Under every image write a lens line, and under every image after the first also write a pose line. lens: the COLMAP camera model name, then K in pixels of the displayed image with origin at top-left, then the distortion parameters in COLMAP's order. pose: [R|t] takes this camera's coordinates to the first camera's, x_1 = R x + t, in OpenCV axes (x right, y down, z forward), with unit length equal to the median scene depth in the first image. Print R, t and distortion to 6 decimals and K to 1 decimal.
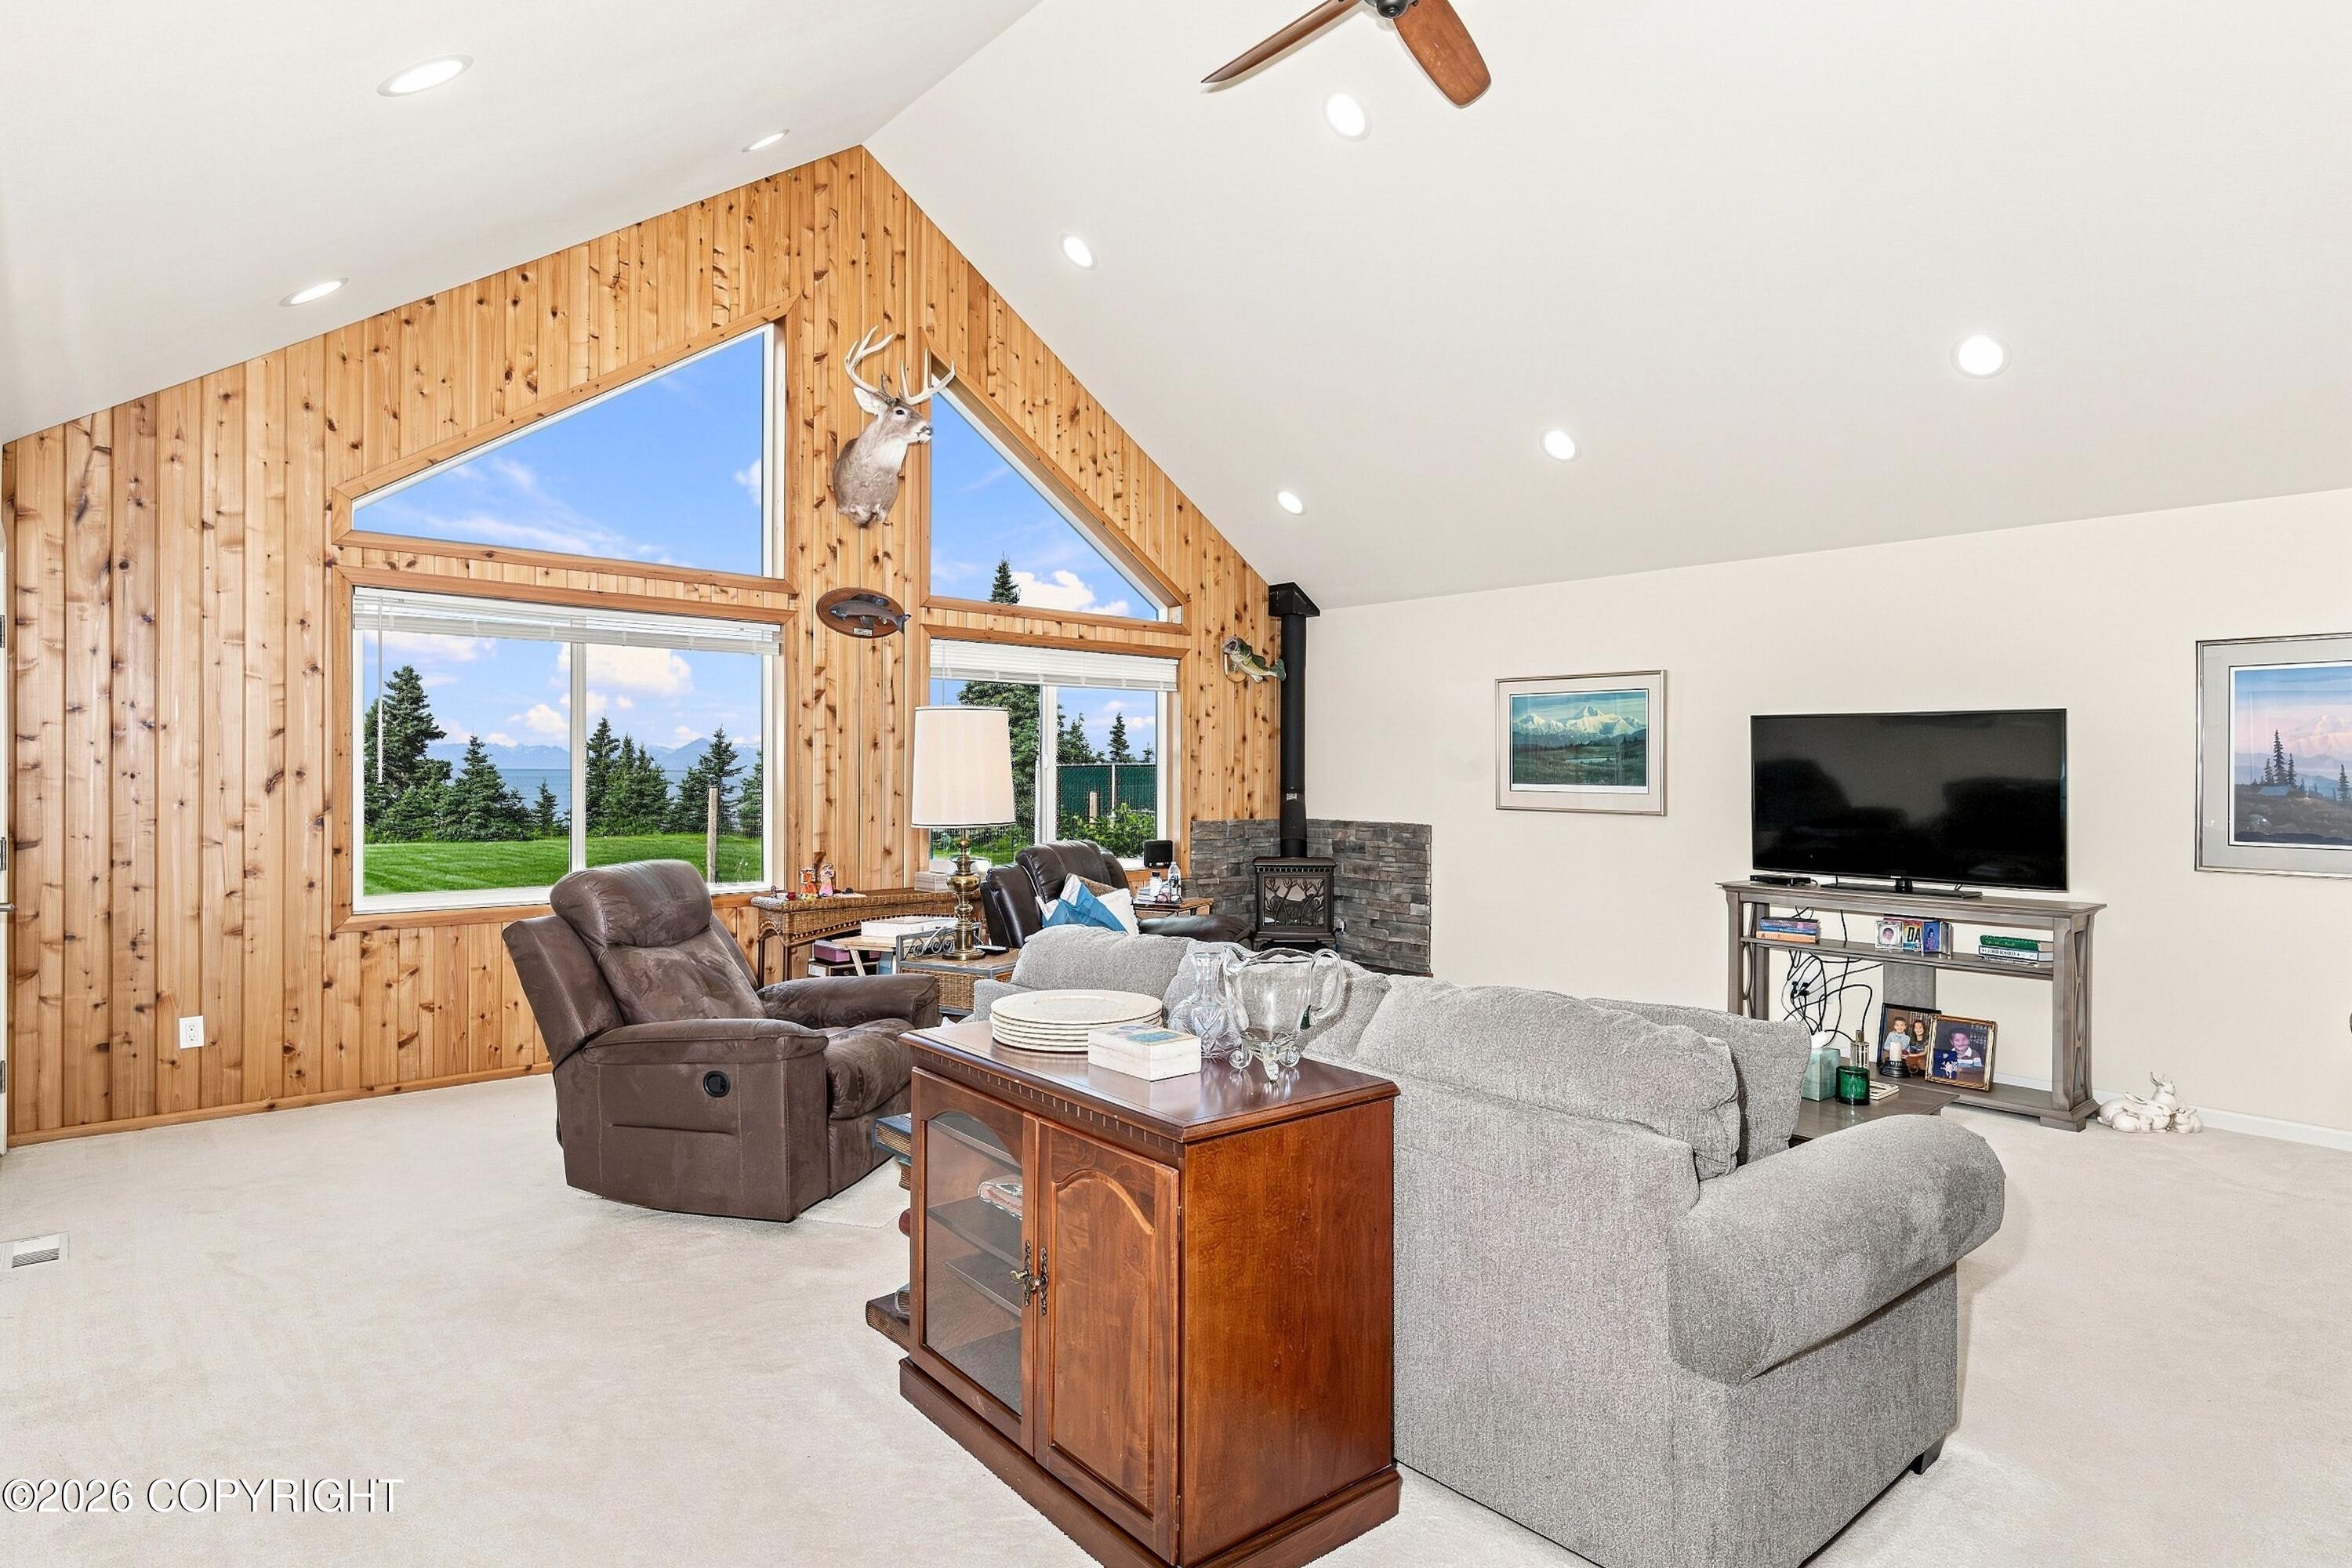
lens RADIAL K [[1266.0, 0, 1175.9], [0, 1266.0, 771.7], [0, 0, 1]] dist [-0.002762, -0.000826]
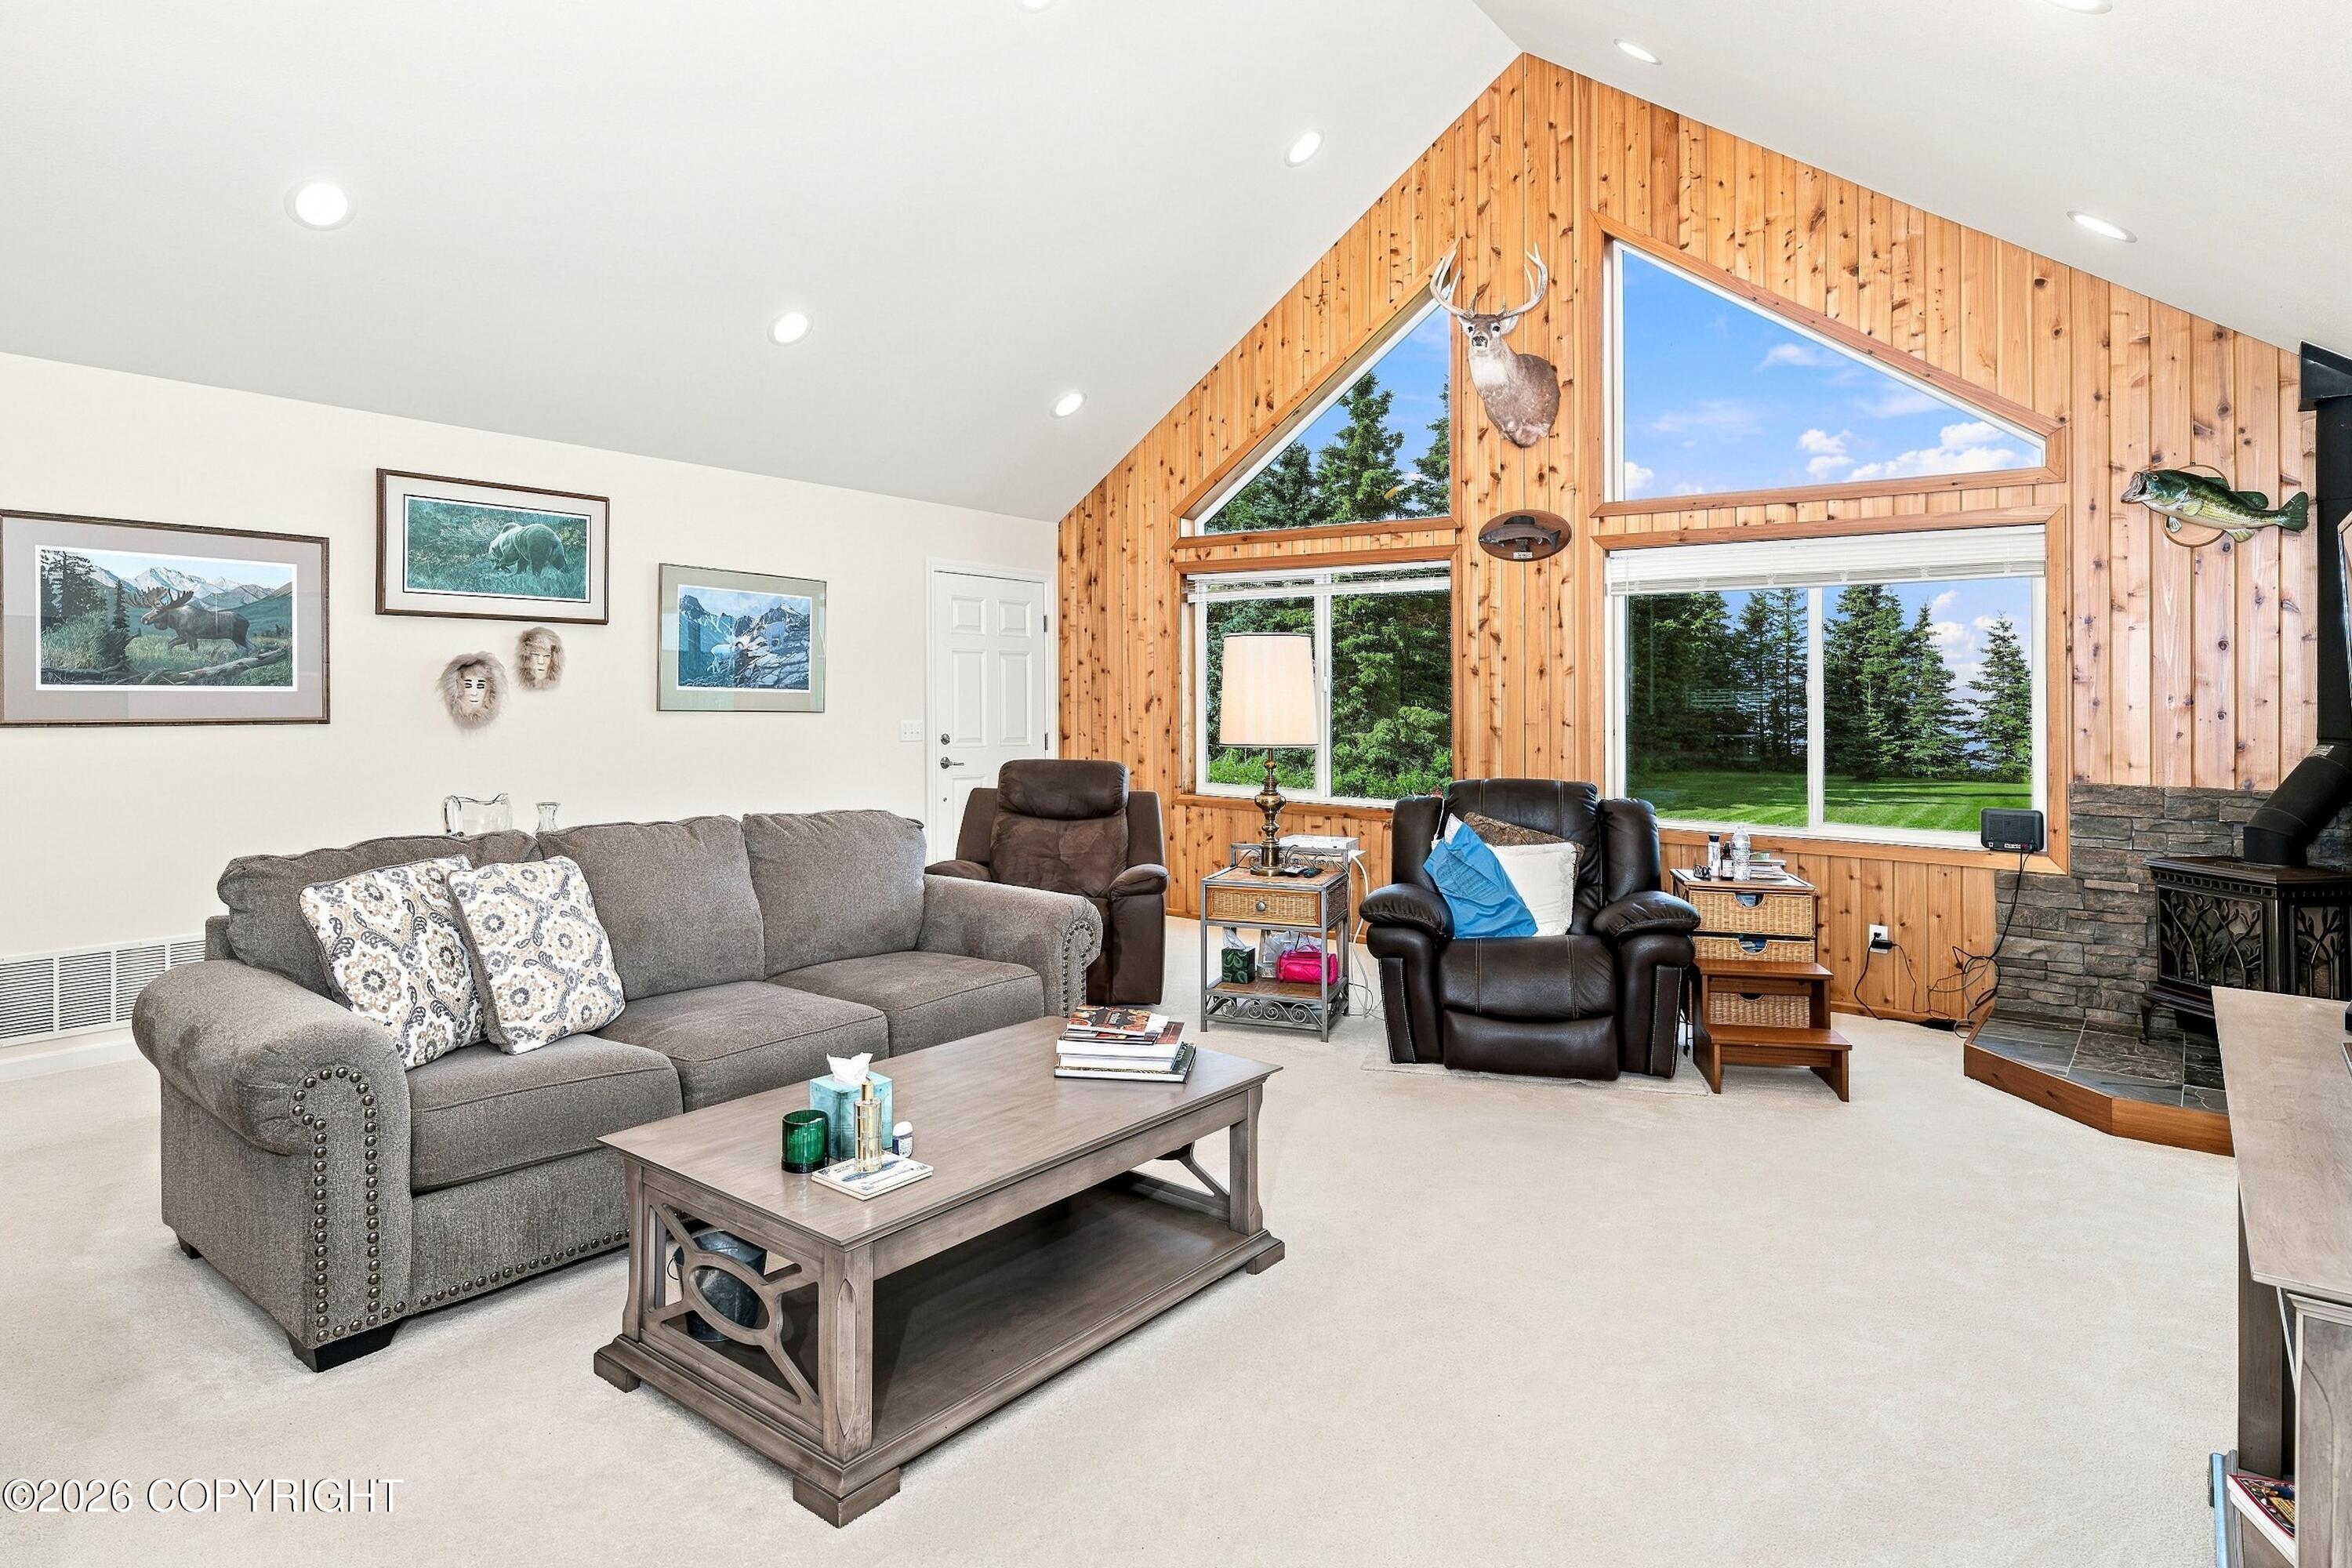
lens RADIAL K [[1266.0, 0, 1152.1], [0, 1266.0, 701.7], [0, 0, 1]] dist [-0.002762, -0.000826]
pose [[0.183342, -0.000611, -0.983049, 0.642621], [-0.008526, 0.999961, -0.002212, 0.005596], [0.983012, 0.008787, 0.183330, 0.540995]]
